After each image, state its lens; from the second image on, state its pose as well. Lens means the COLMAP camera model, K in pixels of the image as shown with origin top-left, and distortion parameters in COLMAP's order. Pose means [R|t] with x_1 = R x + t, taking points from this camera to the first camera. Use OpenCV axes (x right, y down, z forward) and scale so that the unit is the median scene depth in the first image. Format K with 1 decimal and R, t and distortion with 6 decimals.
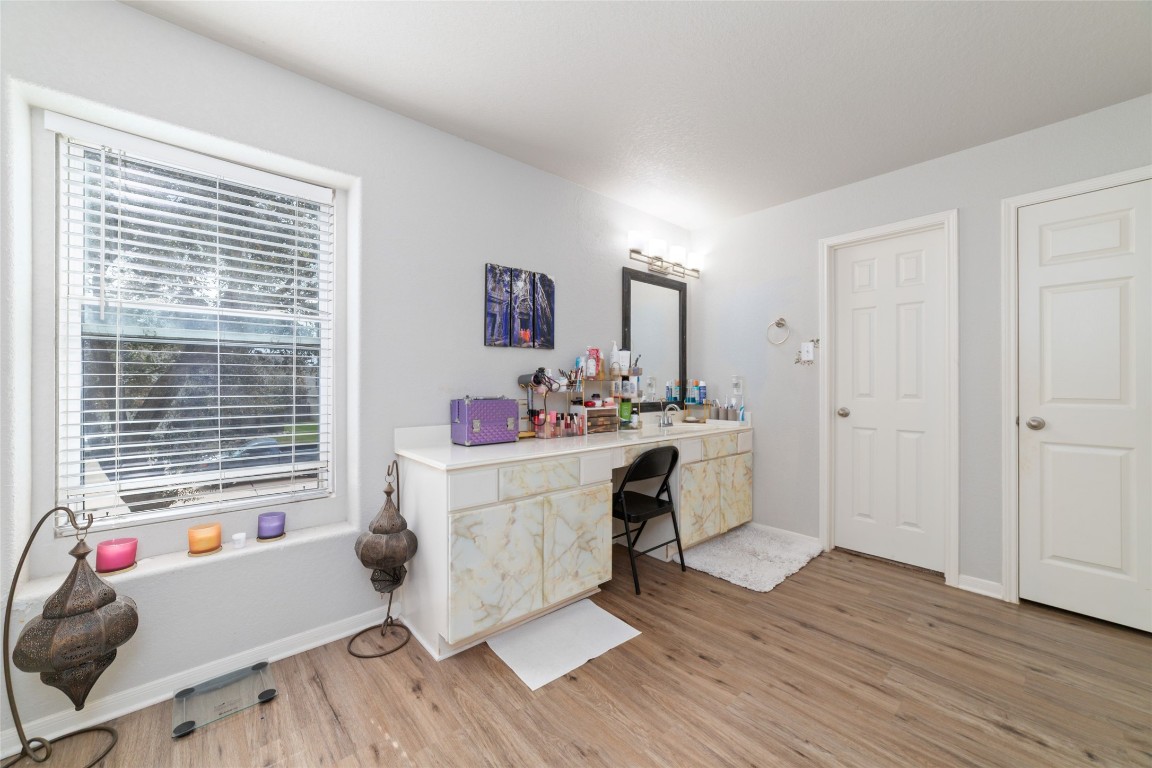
lens RADIAL K [[435.8, 0, 576.1], [0, 435.8, 381.8], [0, 0, 1]] dist [-0.024734, 0.006756]
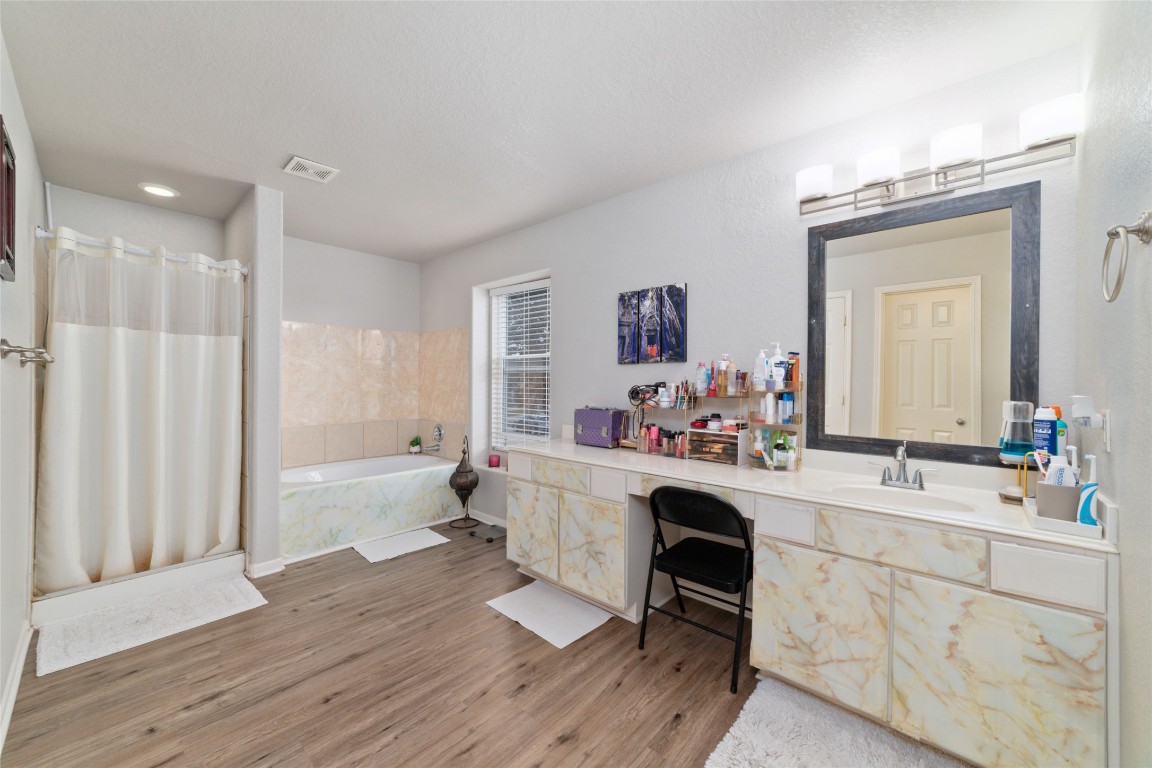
lens RADIAL K [[435.8, 0, 576.1], [0, 435.8, 381.8], [0, 0, 1]] dist [-0.024734, 0.006756]
pose [[0.121535, -0.000315, -0.992587, 0.899925], [-0.006850, 0.999976, -0.001156, -0.031720], [0.992563, 0.006940, 0.121530, 0.708172]]
